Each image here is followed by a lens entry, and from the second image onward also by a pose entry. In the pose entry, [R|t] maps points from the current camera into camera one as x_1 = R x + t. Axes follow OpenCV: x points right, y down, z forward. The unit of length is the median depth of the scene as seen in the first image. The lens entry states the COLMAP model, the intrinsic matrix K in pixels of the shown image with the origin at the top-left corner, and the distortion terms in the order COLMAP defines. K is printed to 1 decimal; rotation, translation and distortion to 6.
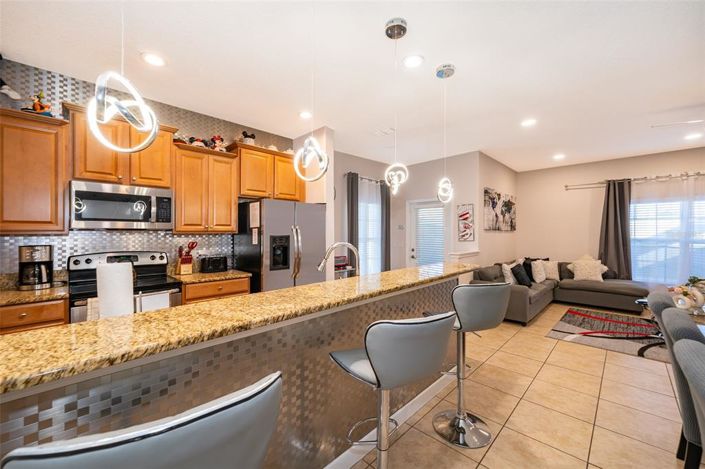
lens RADIAL K [[280.8, 0, 352.4], [0, 280.8, 235.1], [0, 0, 1]] dist [-0.016704, 0.001732]
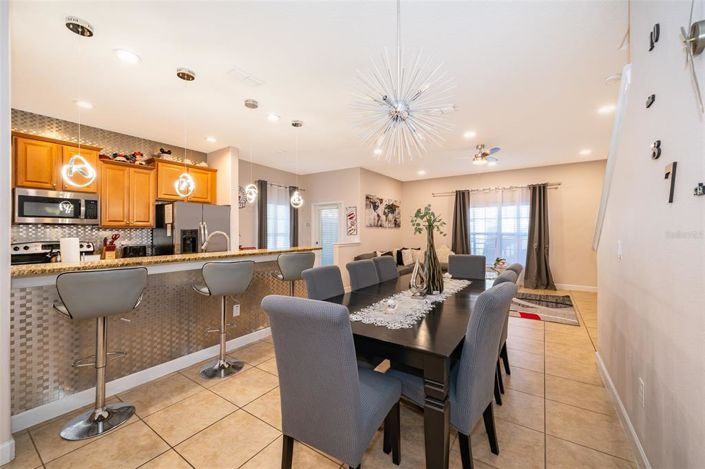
lens RADIAL K [[280.8, 0, 354.3], [0, 280.8, 232.5], [0, 0, 1]] dist [-0.016704, 0.001732]
pose [[0.982917, -0.002235, 0.184035, 0.259253], [0.002877, 0.999991, -0.003217, 0.022058], [-0.184026, 0.003692, 0.982914, -0.437156]]
